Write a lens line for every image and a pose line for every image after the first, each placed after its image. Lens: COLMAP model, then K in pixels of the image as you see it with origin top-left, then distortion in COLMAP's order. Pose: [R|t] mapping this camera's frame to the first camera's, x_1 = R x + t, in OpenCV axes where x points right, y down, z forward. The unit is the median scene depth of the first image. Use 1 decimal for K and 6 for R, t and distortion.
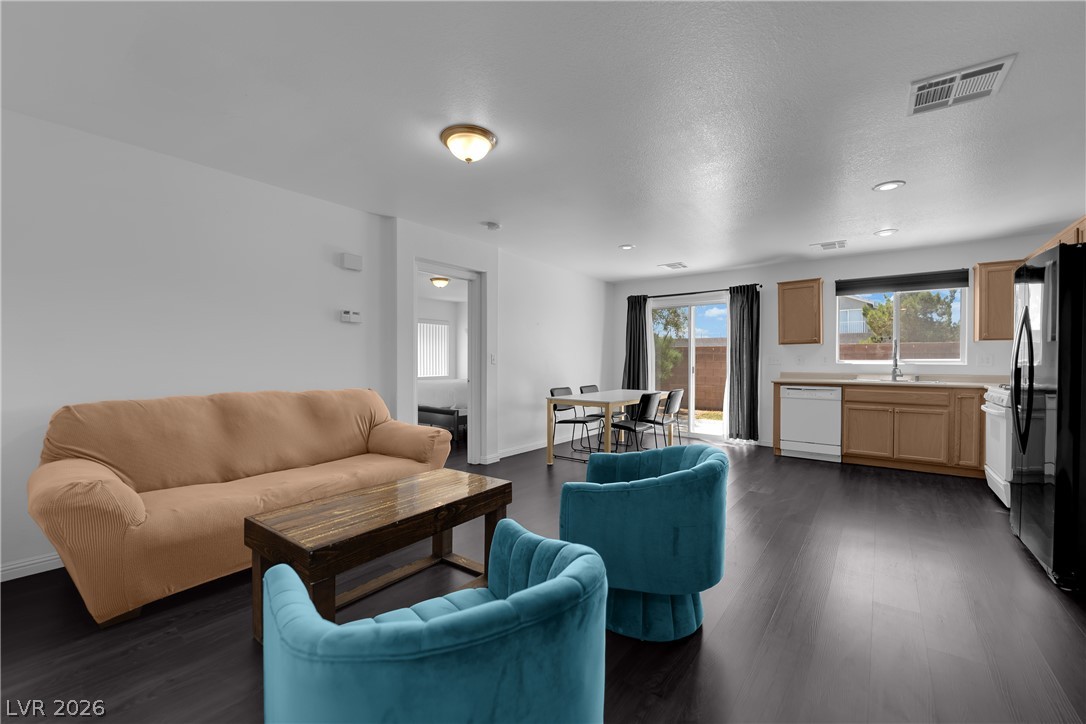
lens RADIAL K [[438.1, 0, 538.7], [0, 438.1, 363.7], [0, 0, 1]] dist [-0.011154, -0.003247]
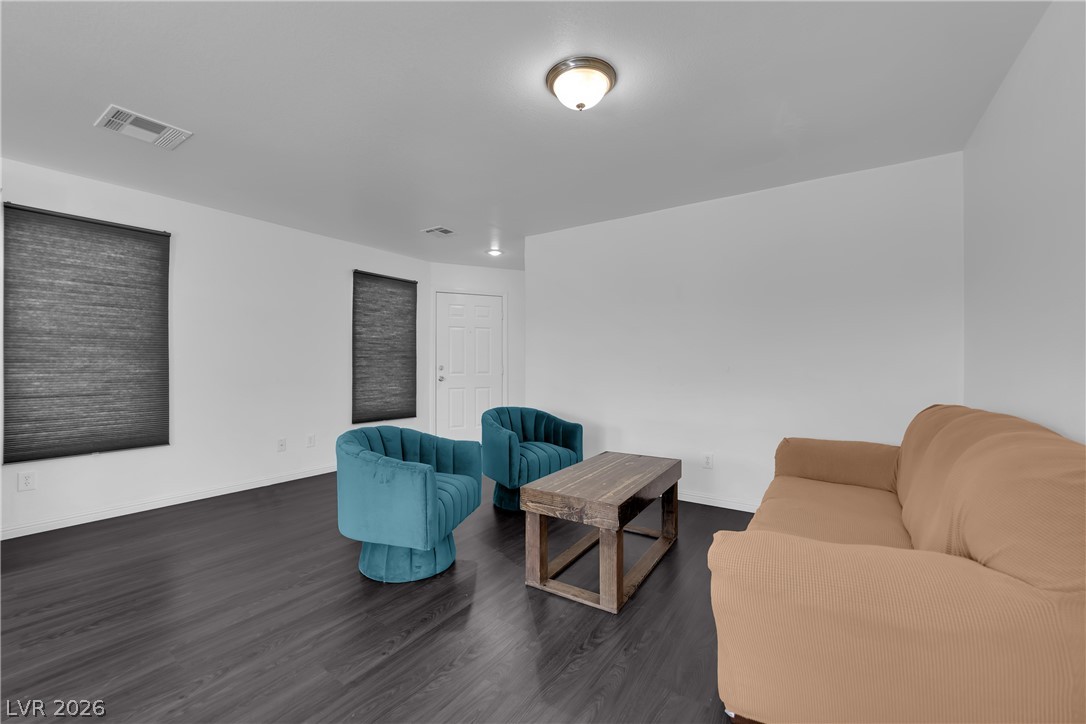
lens RADIAL K [[438.1, 0, 538.7], [0, 438.1, 363.7], [0, 0, 1]] dist [-0.011154, -0.003247]
pose [[-0.997930, -0.004202, -0.064179, -0.017696], [-0.004835, 0.999941, 0.009704, -0.002902], [0.064134, 0.009994, -0.997891, 0.887039]]
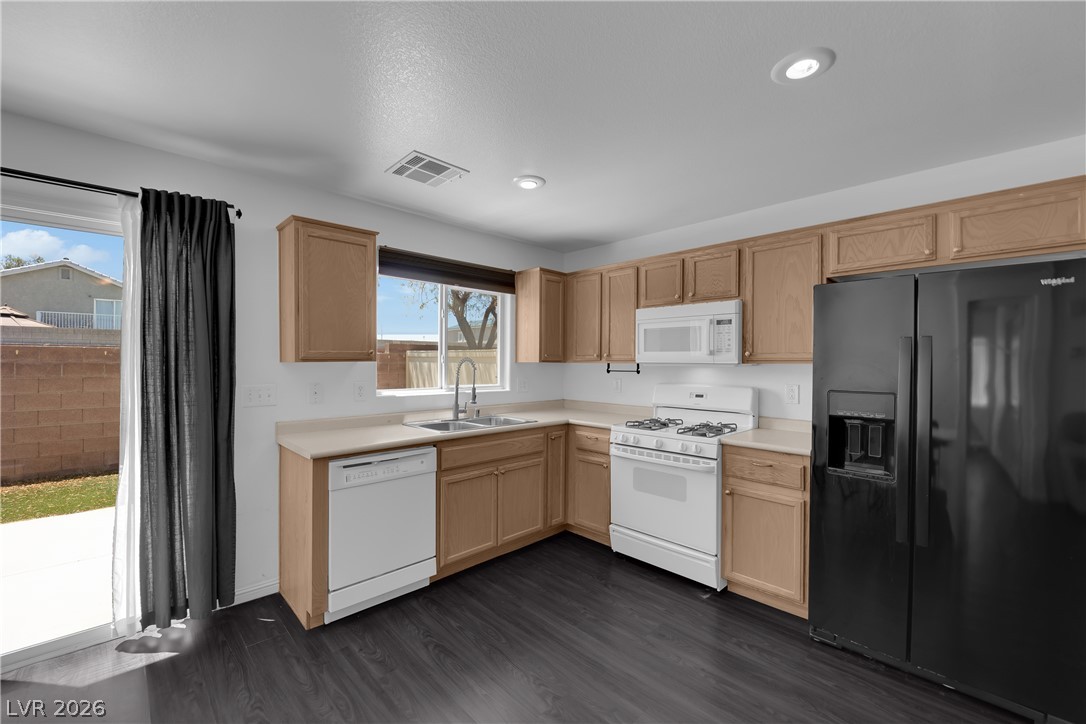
lens RADIAL K [[438.1, 0, 538.7], [0, 438.1, 363.7], [0, 0, 1]] dist [-0.011154, -0.003247]
pose [[0.134994, -0.003742, 0.990839, 0.171030], [0.002699, 0.999991, 0.003408, -0.046078], [-0.990843, 0.002214, 0.135003, 0.758611]]
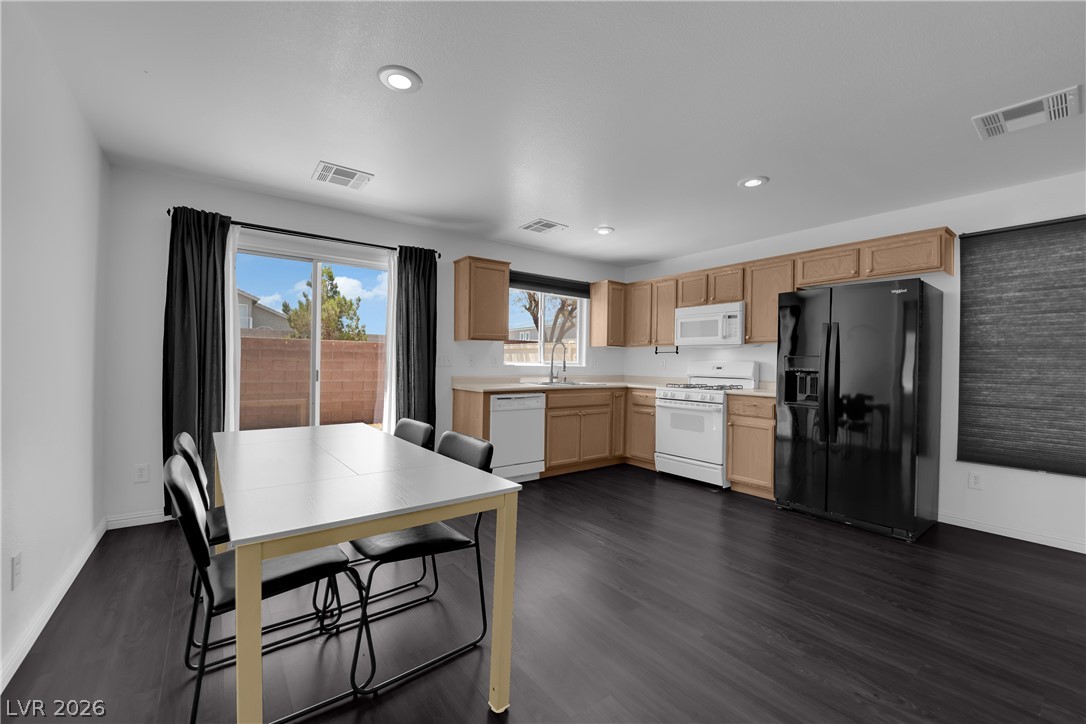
lens RADIAL K [[438.1, 0, 538.7], [0, 438.1, 363.7], [0, 0, 1]] dist [-0.011154, -0.003247]
pose [[0.263002, 0.001061, 0.964795, -0.147853], [-0.007450, 0.999972, 0.000931, -0.005049], [-0.964767, -0.007432, 0.263003, 0.738578]]
